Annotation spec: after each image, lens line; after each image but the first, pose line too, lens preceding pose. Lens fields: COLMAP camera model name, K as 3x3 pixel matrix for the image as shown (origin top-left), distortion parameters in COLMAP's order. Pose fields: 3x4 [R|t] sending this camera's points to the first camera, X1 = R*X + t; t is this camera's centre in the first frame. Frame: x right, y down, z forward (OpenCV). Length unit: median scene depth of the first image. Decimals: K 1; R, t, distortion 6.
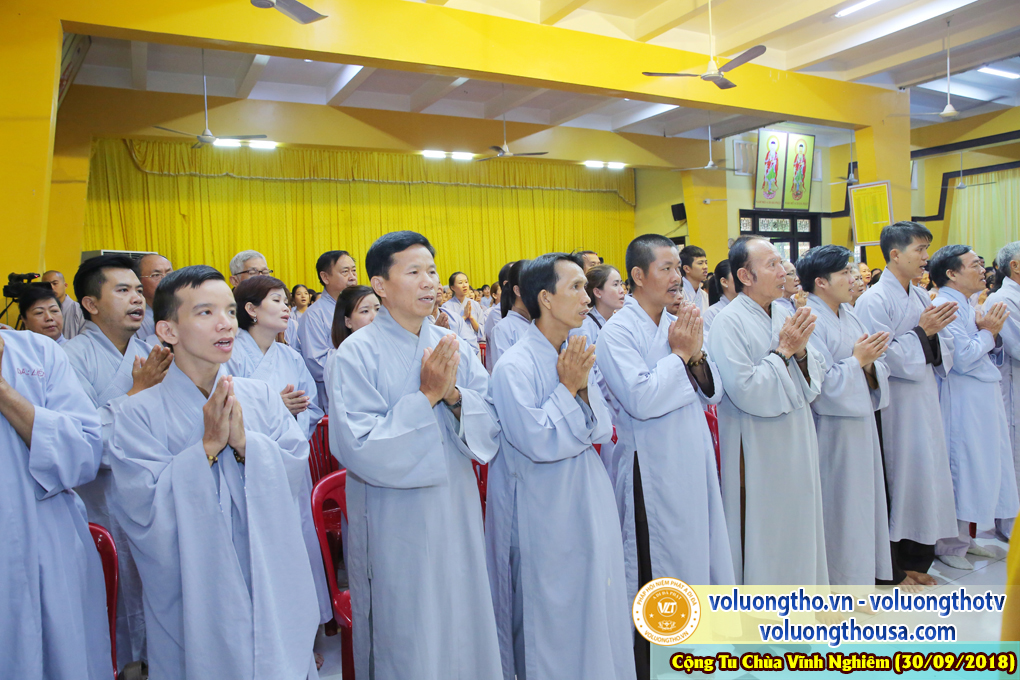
lens RADIAL K [[691.7, 0, 510.0], [0, 691.7, 340.0], [0, 0, 1]] dist [-0.113831, 0.085853]
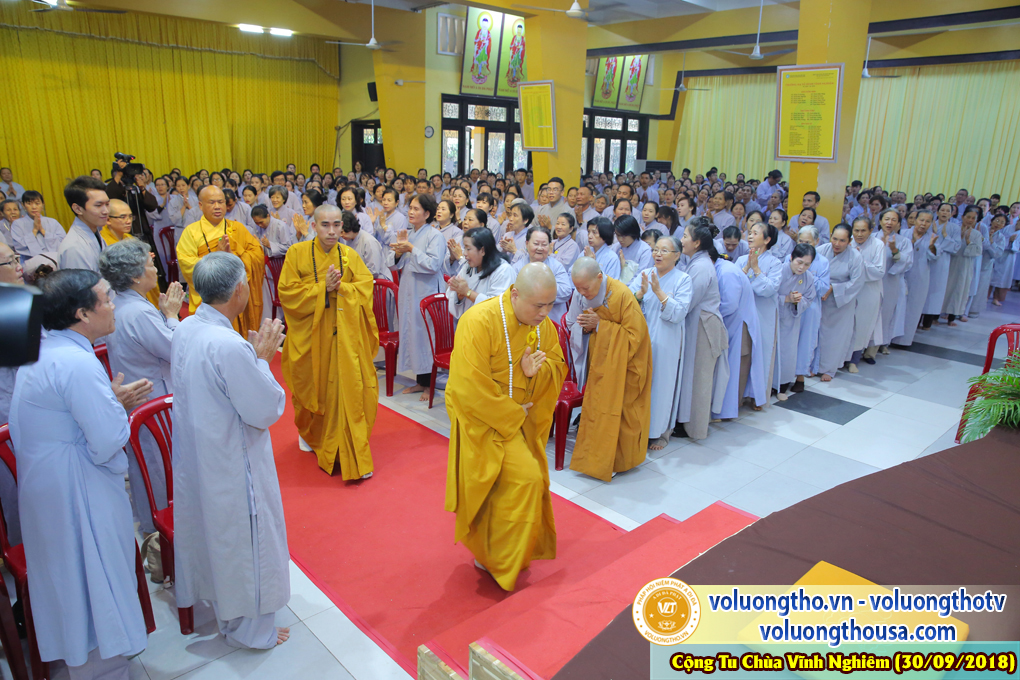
lens RADIAL K [[691.7, 0, 510.0], [0, 691.7, 340.0], [0, 0, 1]] dist [-0.113831, 0.085853]
pose [[0.968056, 0.003471, 0.250711, 0.200600], [-0.052129, 0.980841, 0.187703, -0.046206], [-0.245256, -0.194777, 0.949690, 0.056632]]
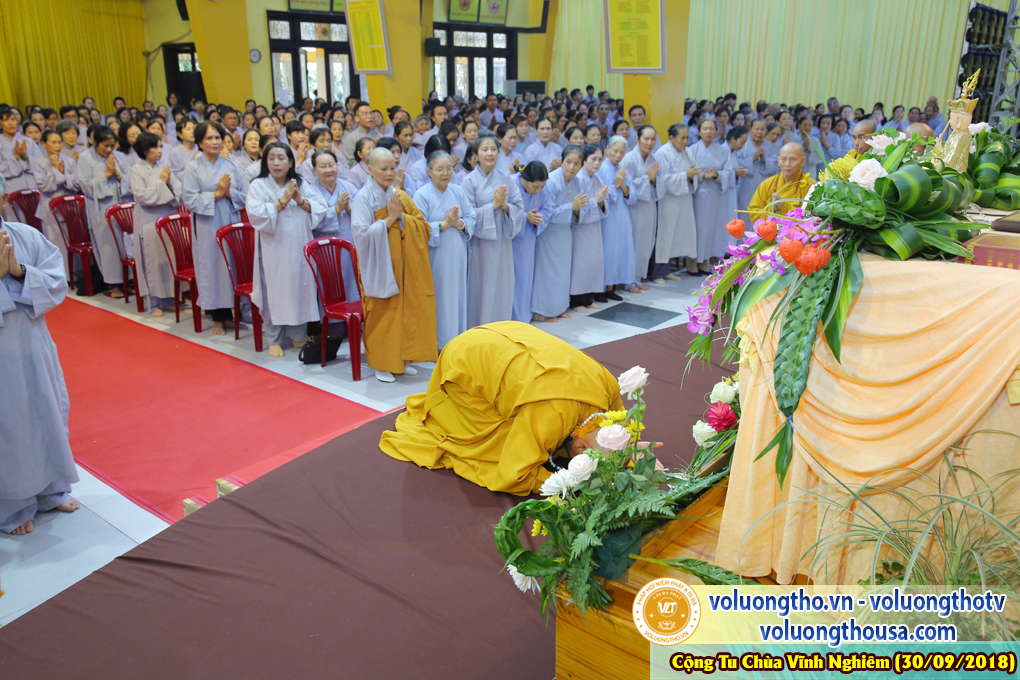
lens RADIAL K [[826.1, 0, 510.0], [0, 826.1, 340.0], [0, 0, 1]] dist [-0.074461, 0.098478]
pose [[0.926361, -0.073284, 0.369438, 0.223856], [-0.013350, 0.973882, 0.226661, -0.039521], [-0.376400, -0.214902, 0.901188, -0.028823]]
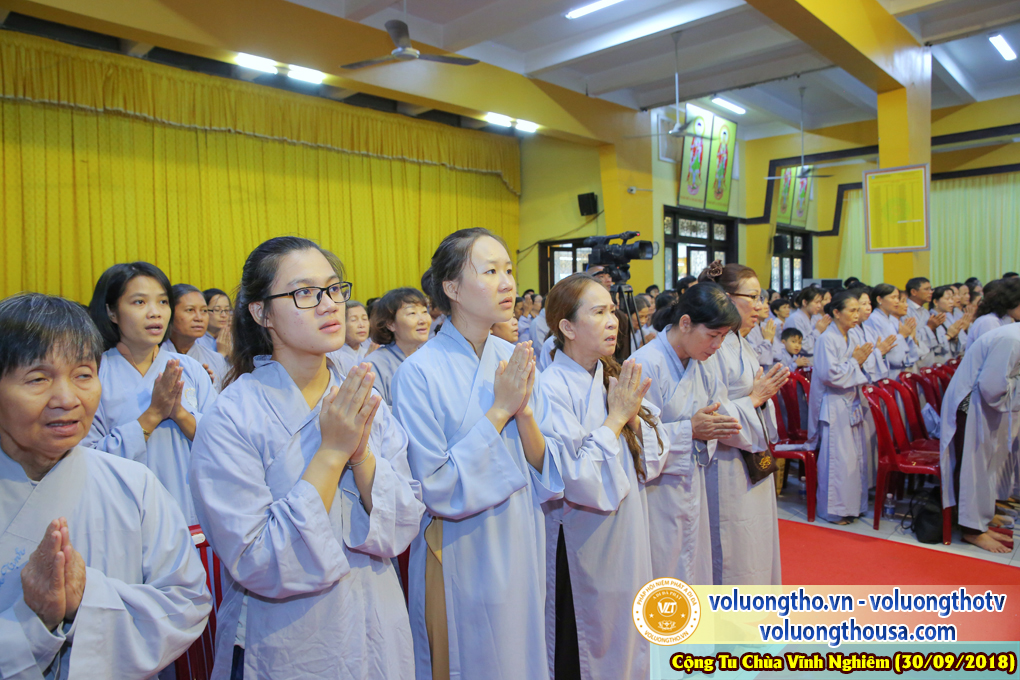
lens RADIAL K [[691.7, 0, 510.0], [0, 691.7, 340.0], [0, 0, 1]] dist [-0.113831, 0.085853]
pose [[0.955274, 0.004917, 0.295681, -0.058281], [0.001966, 0.999734, -0.022974, -0.021675], [-0.295716, 0.022528, 0.955010, 0.316902]]
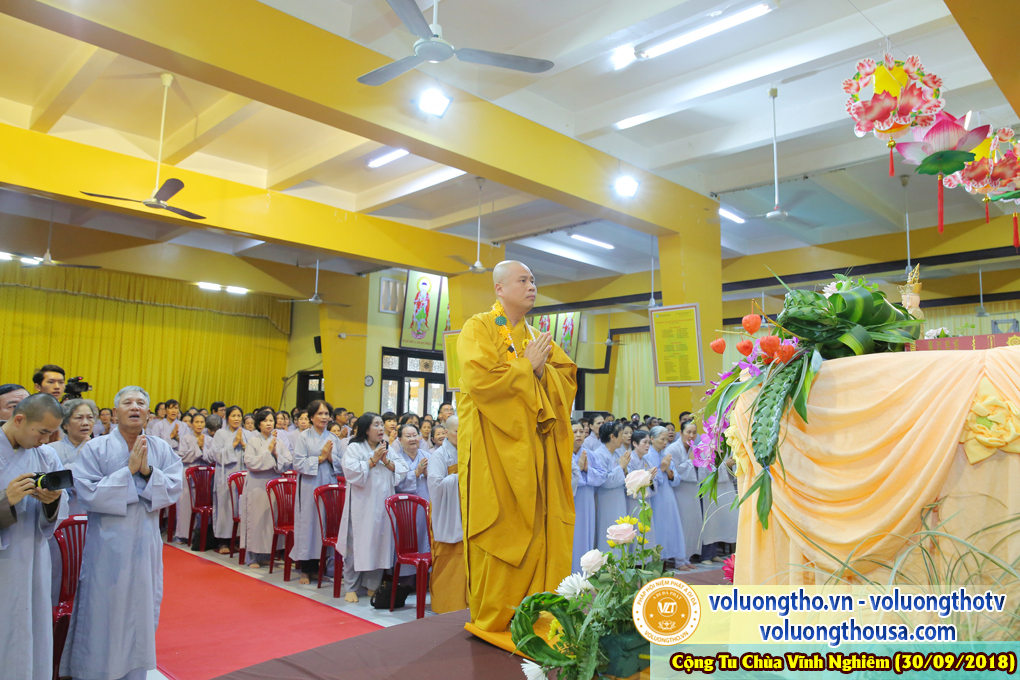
lens RADIAL K [[728.5, 0, 510.0], [0, 728.5, 340.0], [0, 0, 1]] dist [-0.103159, 0.091703]
pose [[0.957691, 0.093164, 0.272301, 0.229319], [-0.040670, 0.980470, -0.192419, -0.008085], [-0.284910, 0.173204, 0.942776, -0.038102]]
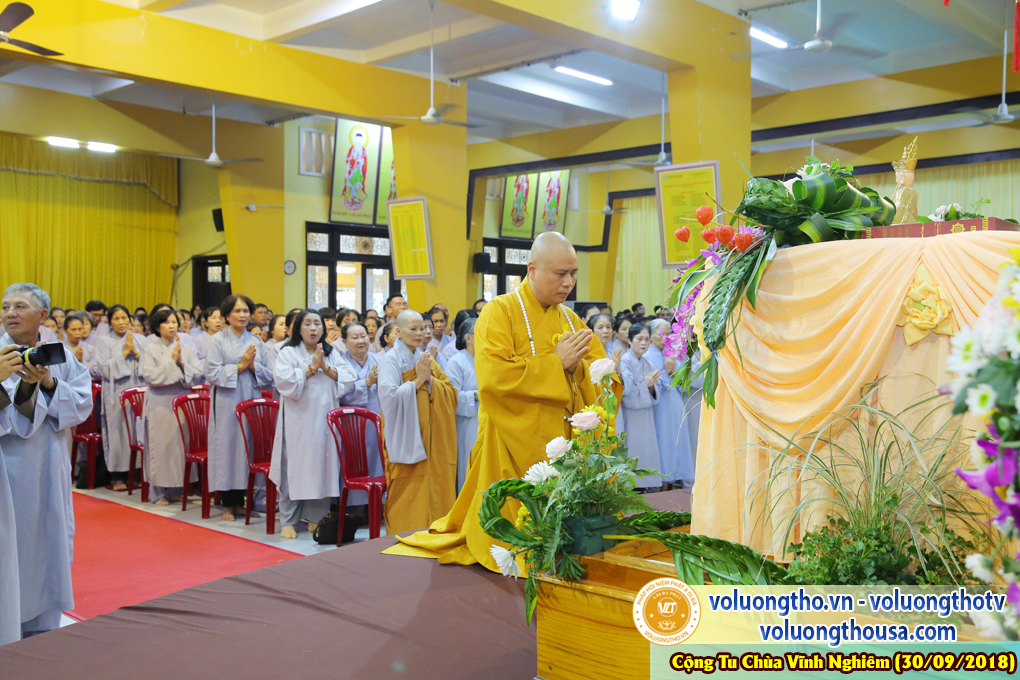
lens RADIAL K [[992.3, 0, 510.0], [0, 992.3, 340.0], [0, 0, 1]] dist [-0.002889, 0.017435]
pose [[0.949366, 0.036899, 0.311997, 0.218636], [-0.019003, 0.998005, -0.060208, -0.004097], [-0.313596, 0.051230, 0.948173, -0.076951]]
